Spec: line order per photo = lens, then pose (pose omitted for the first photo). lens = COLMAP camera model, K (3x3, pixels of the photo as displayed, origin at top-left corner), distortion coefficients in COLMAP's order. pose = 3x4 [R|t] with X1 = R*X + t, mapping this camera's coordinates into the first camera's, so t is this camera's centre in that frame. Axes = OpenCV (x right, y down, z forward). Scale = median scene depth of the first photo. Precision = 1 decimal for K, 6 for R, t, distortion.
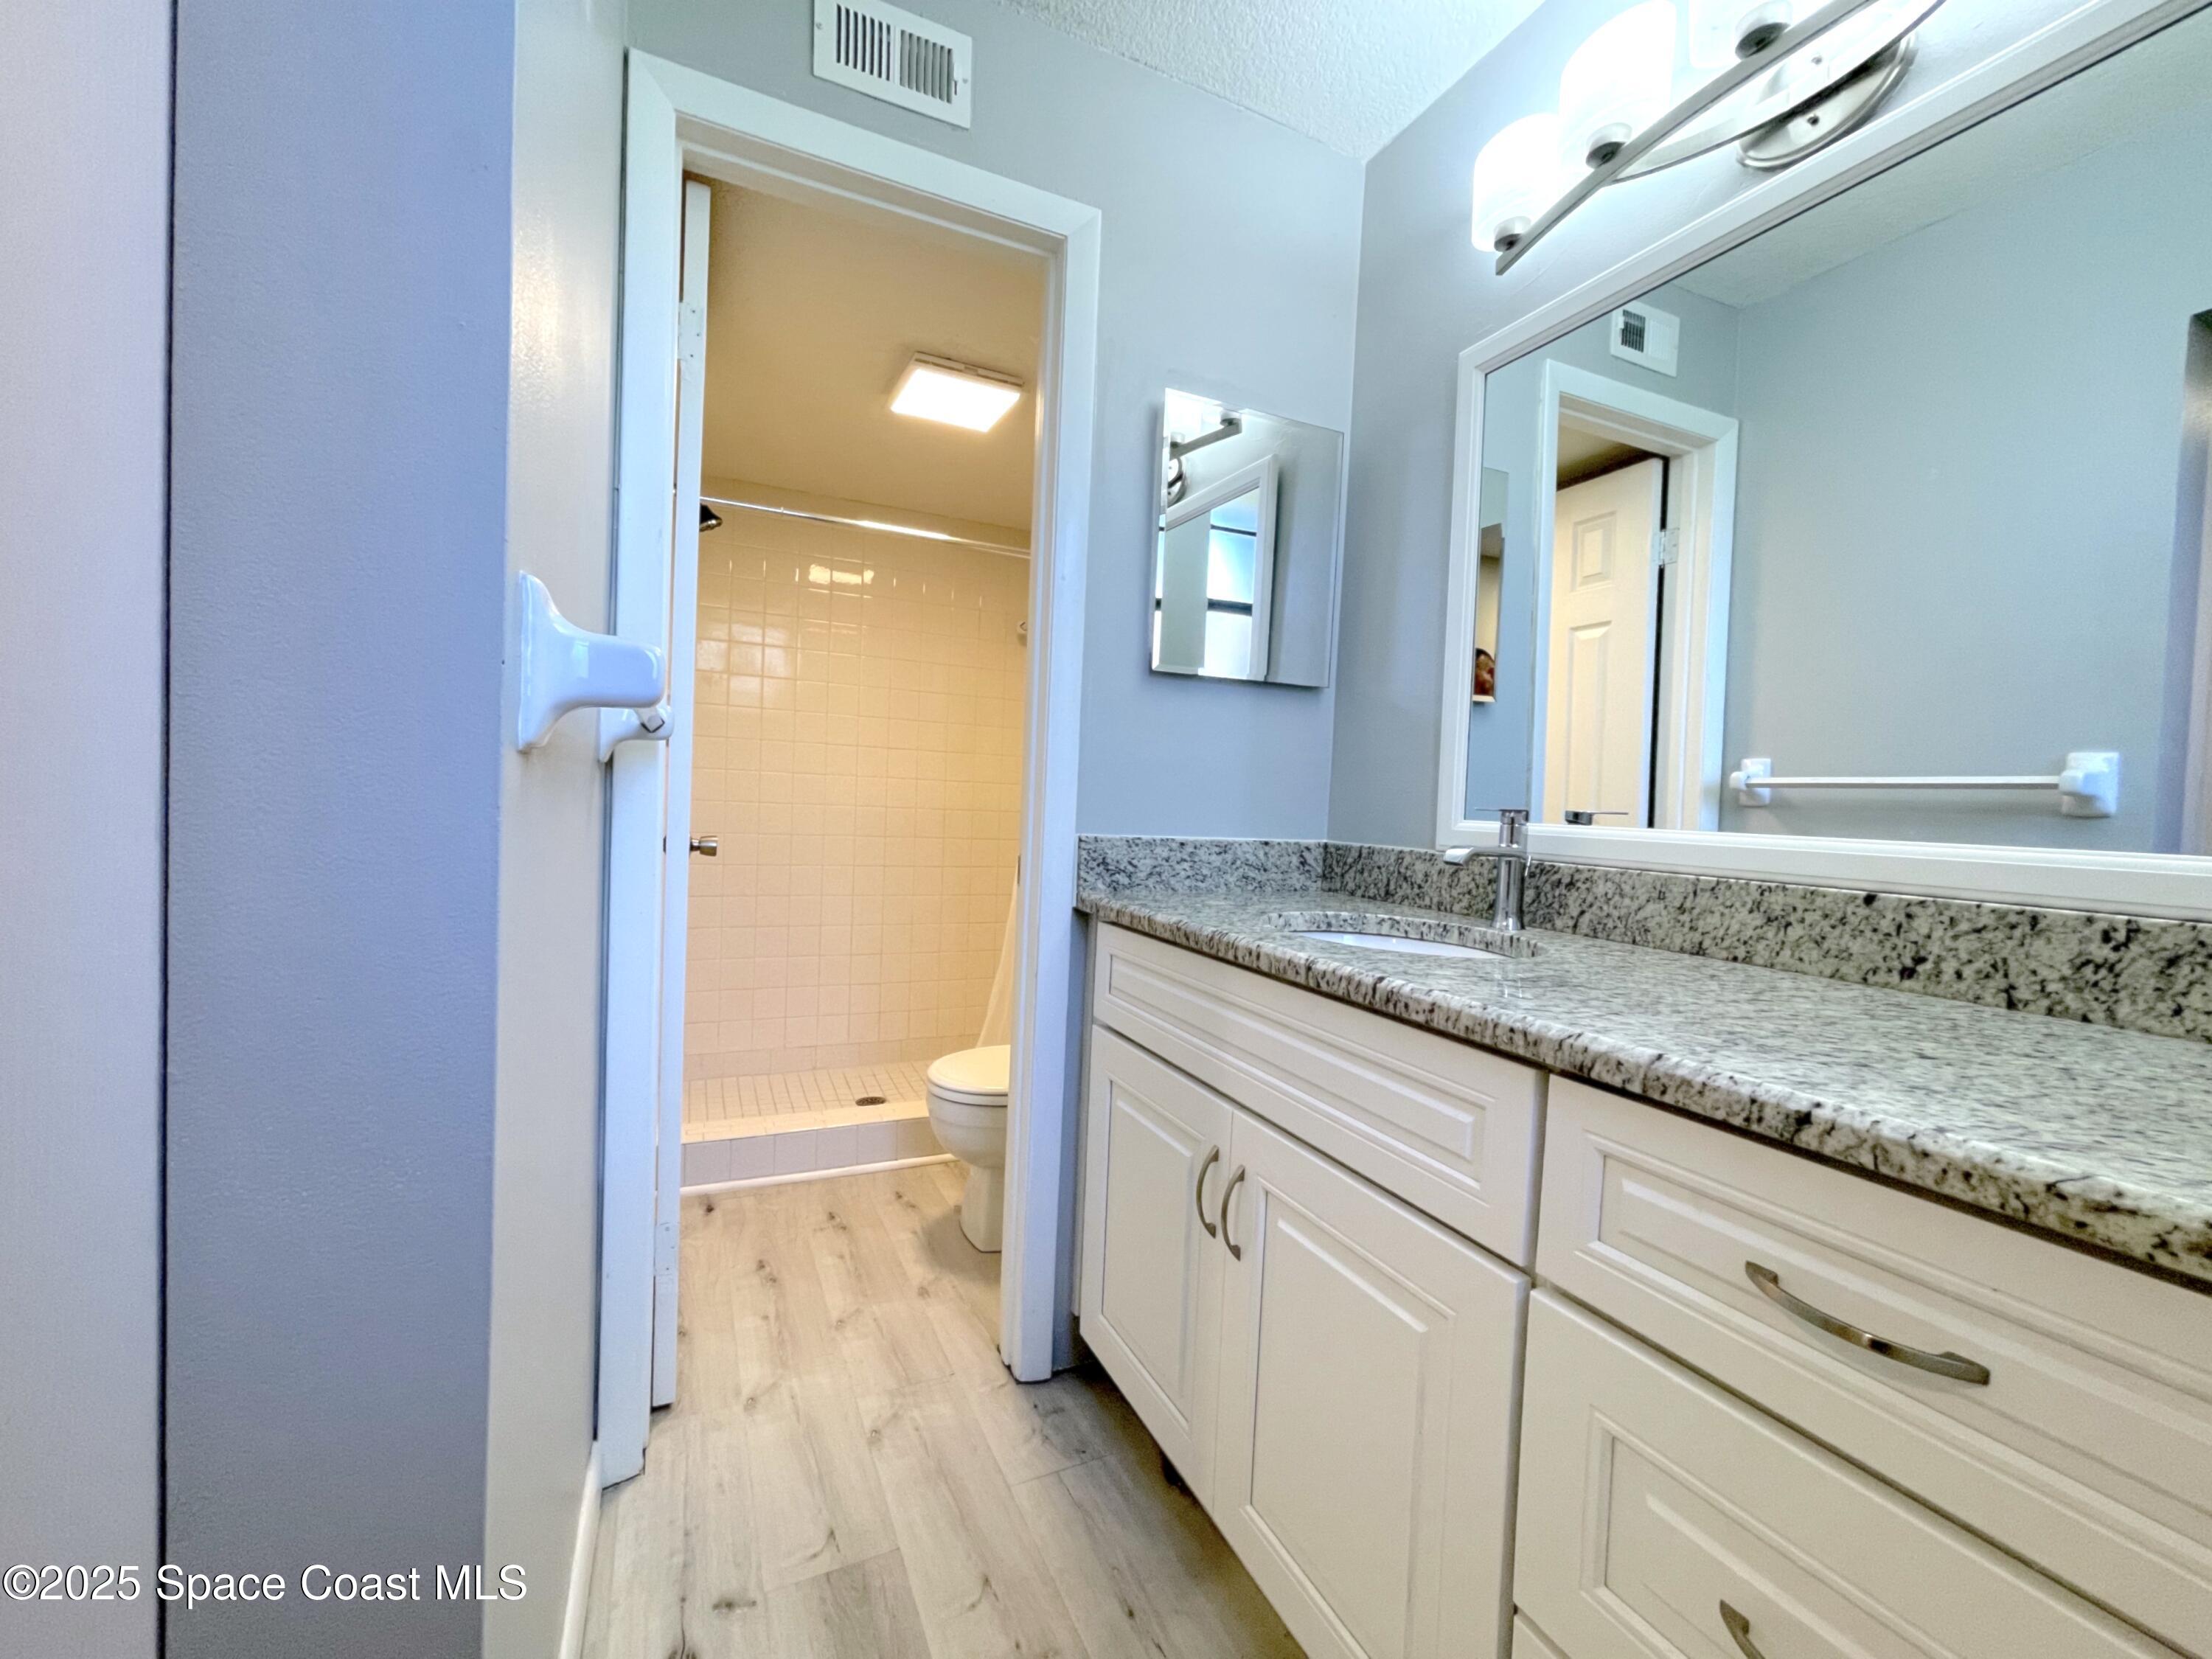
lens RADIAL K [[892.0, 0, 1093.1], [0, 892.0, 829.4], [0, 0, 1]] dist [-0.004587, 0.002070]
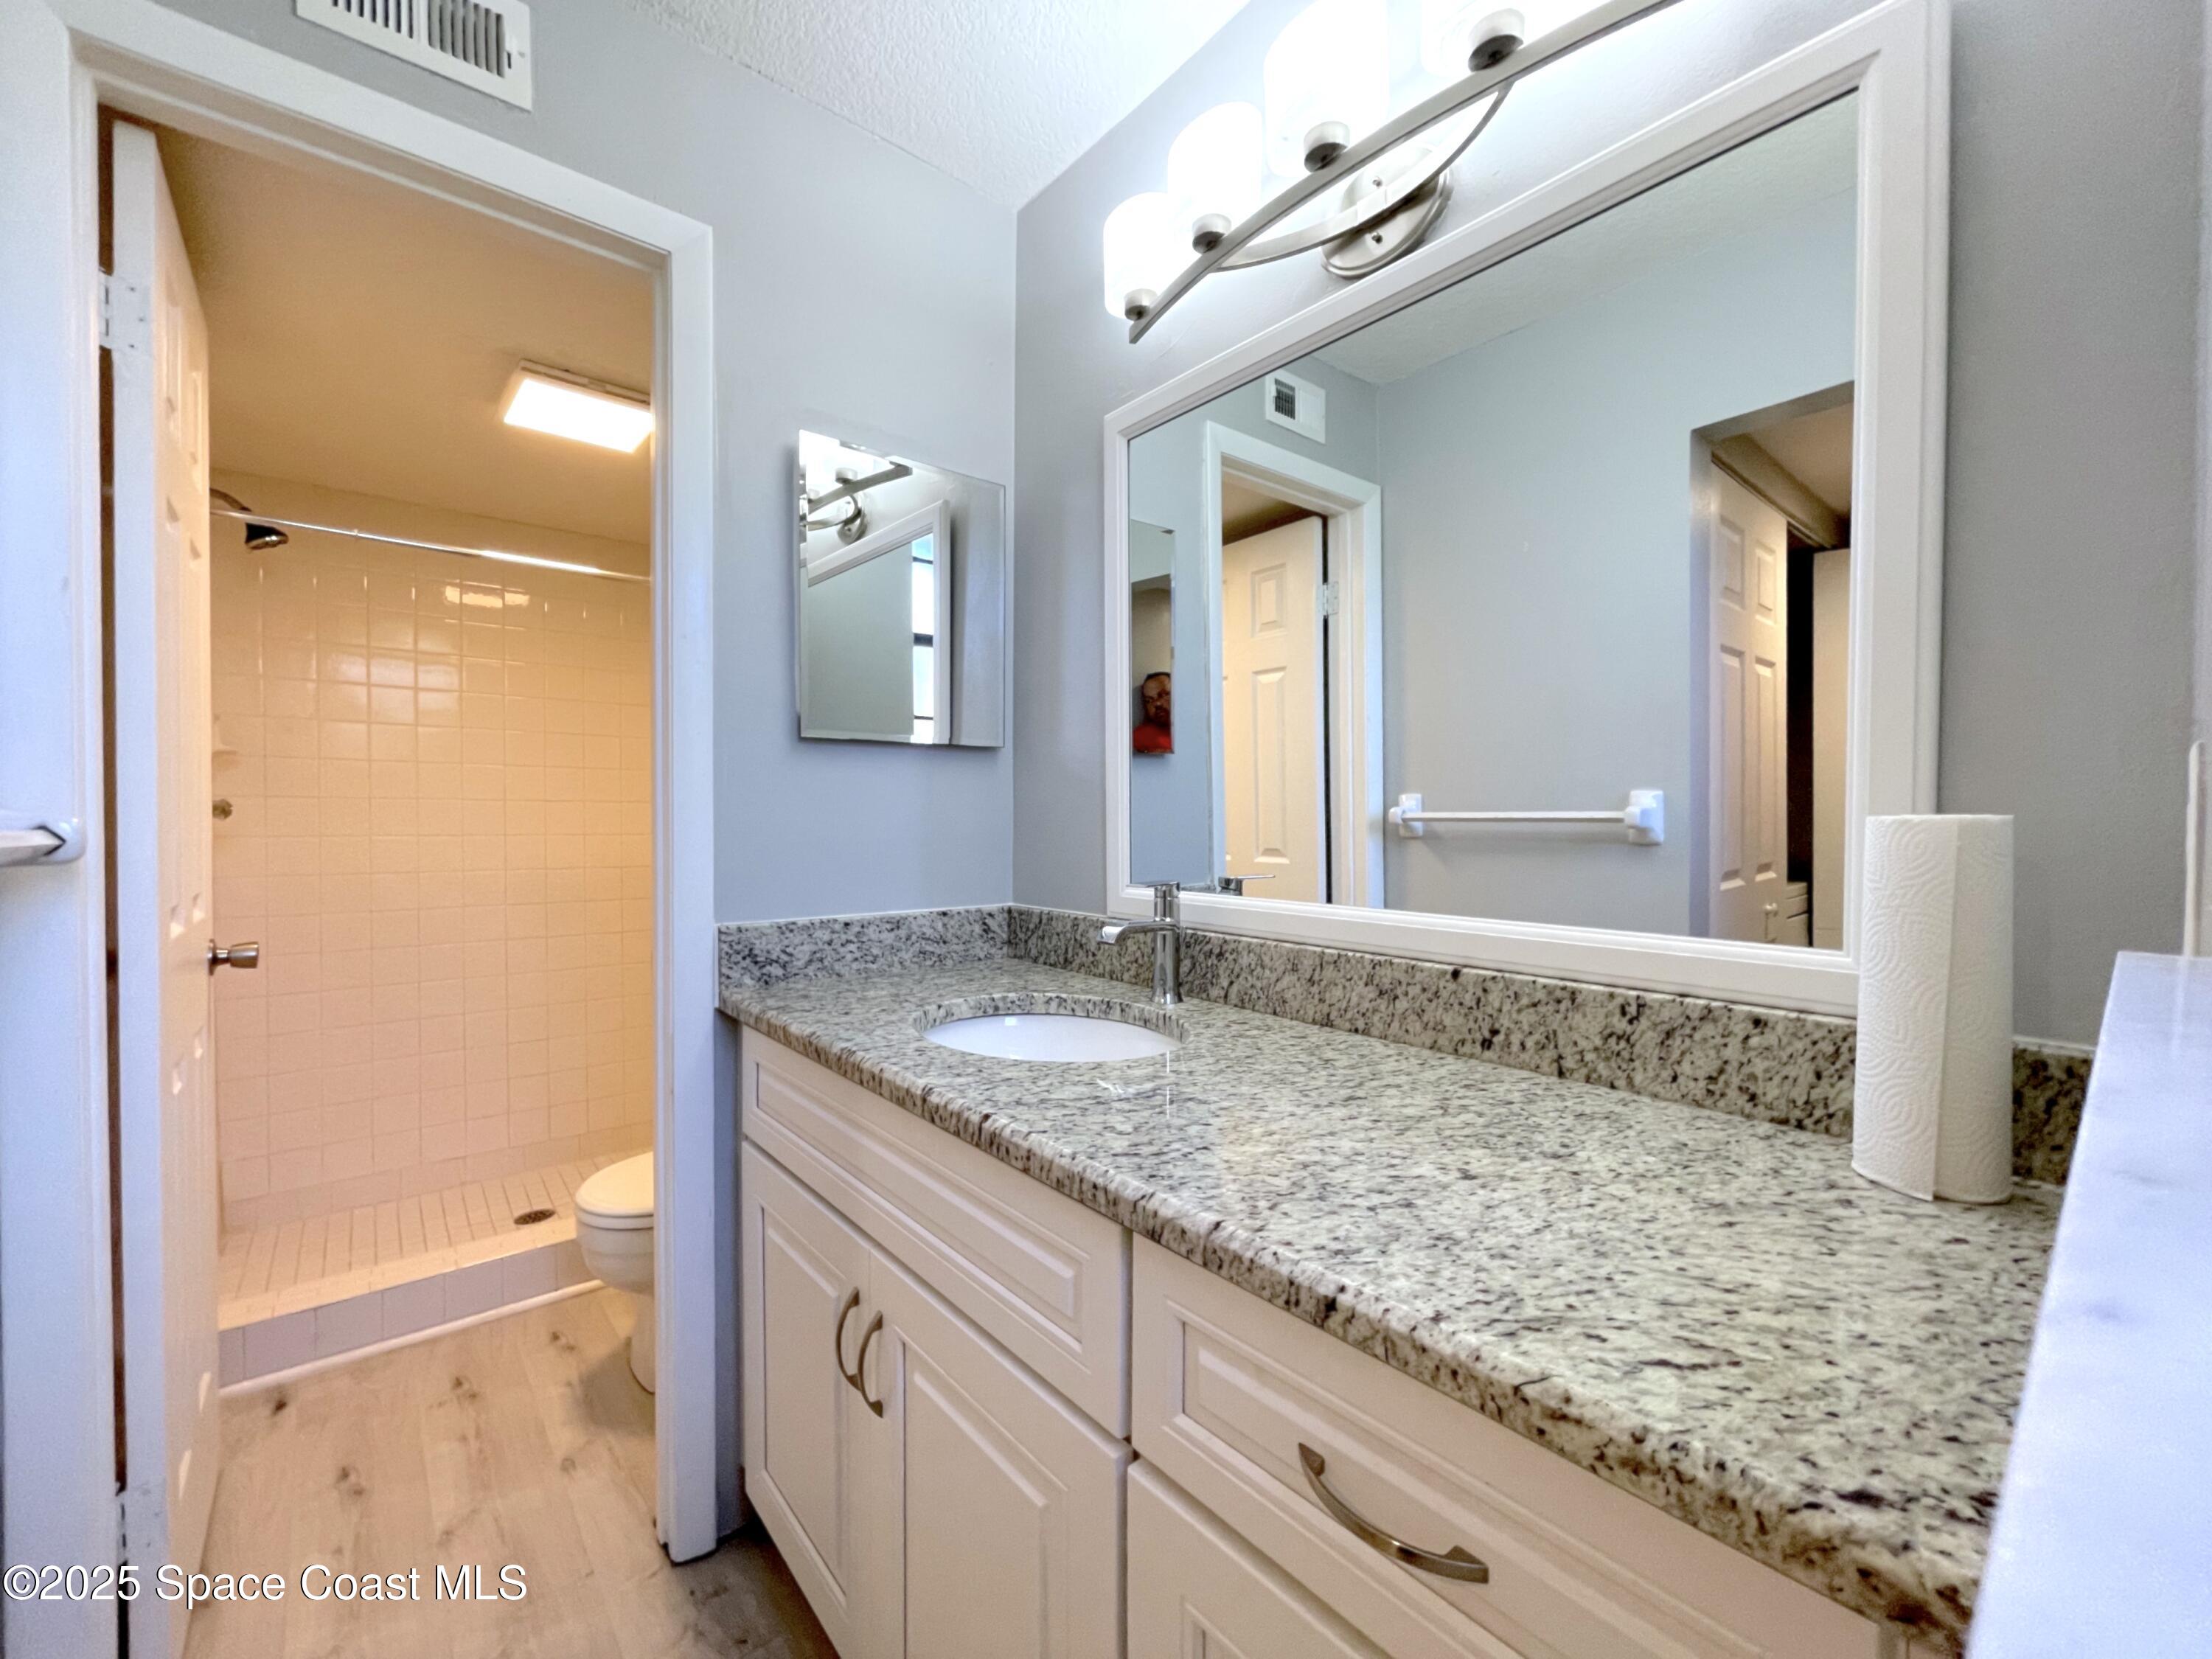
lens RADIAL K [[892.0, 0, 1098.1], [0, 892.0, 823.4], [0, 0, 1]] dist [-0.004587, 0.002070]
pose [[0.965232, -0.041494, 0.258081, 0.126195], [0.045739, 0.998899, -0.010464, -0.070329], [-0.257362, 0.021904, 0.966067, 0.051201]]
